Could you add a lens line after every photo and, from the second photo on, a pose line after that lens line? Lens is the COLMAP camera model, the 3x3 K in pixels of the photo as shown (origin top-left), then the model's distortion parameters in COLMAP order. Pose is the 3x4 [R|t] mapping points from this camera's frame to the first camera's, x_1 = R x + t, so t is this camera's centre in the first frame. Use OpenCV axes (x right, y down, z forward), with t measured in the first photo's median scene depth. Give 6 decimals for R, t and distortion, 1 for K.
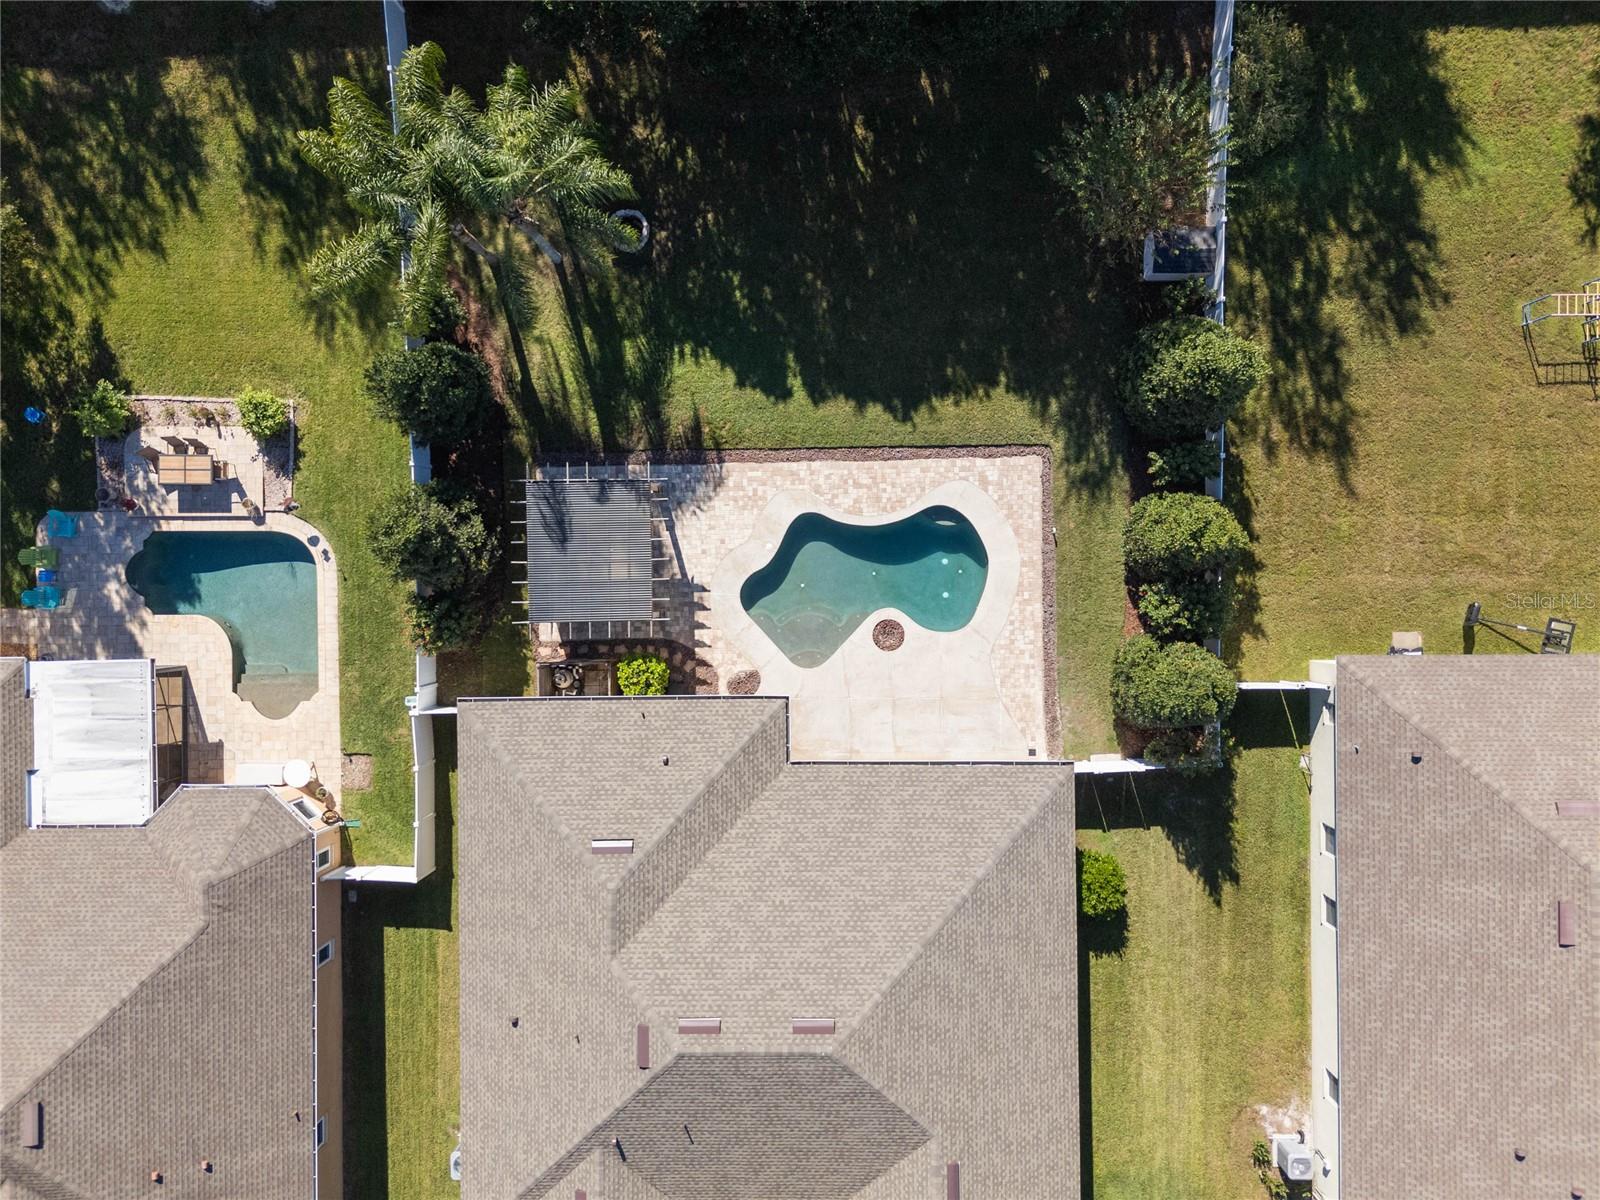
lens RADIAL K [[1178.9, 0, 803.1], [0, 1178.9, 599.3], [0, 0, 1]] dist [0.059147, -0.060271]
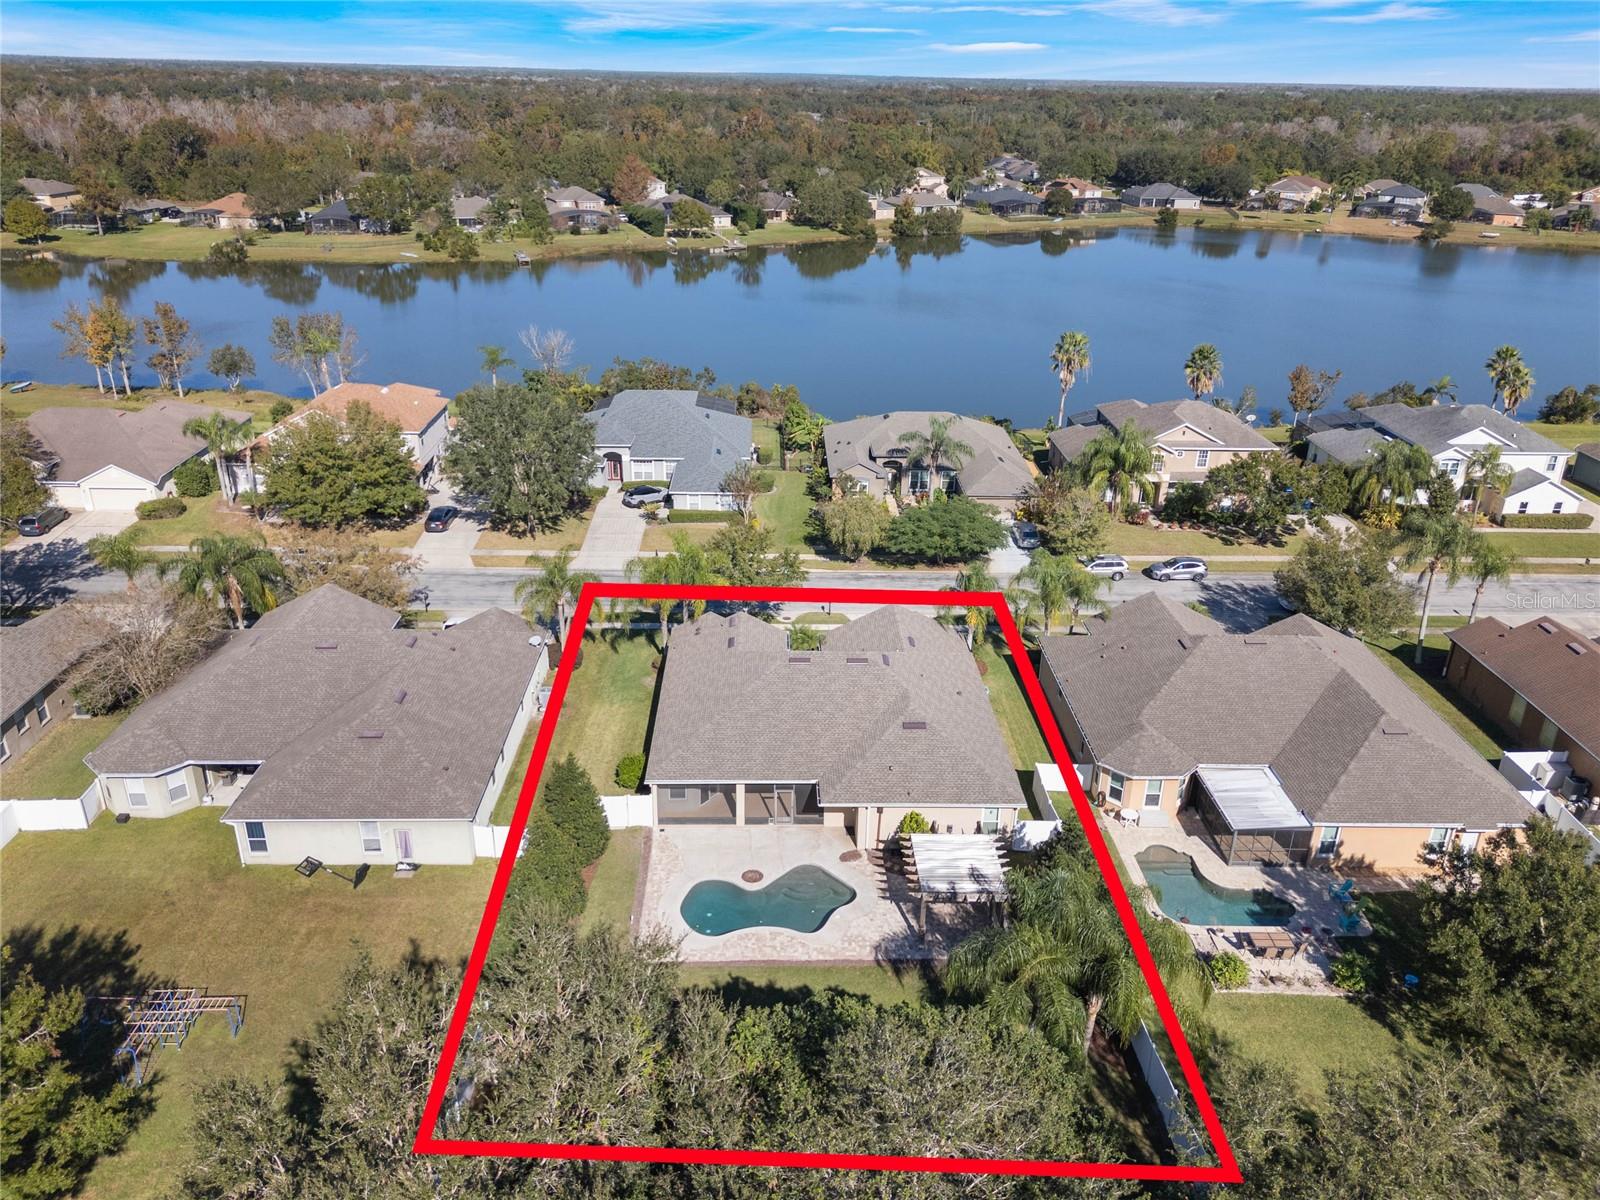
lens RADIAL K [[1173.9, 0, 803.9], [0, 1173.9, 606.5], [0, 0, 1]] dist [0.048387, -0.051958]
pose [[-0.999711, 0.020969, -0.011781, 0.020222], [-0.019445, -0.416338, 0.909002, -1.158341], [0.014156, 0.908968, 0.416626, 0.090684]]
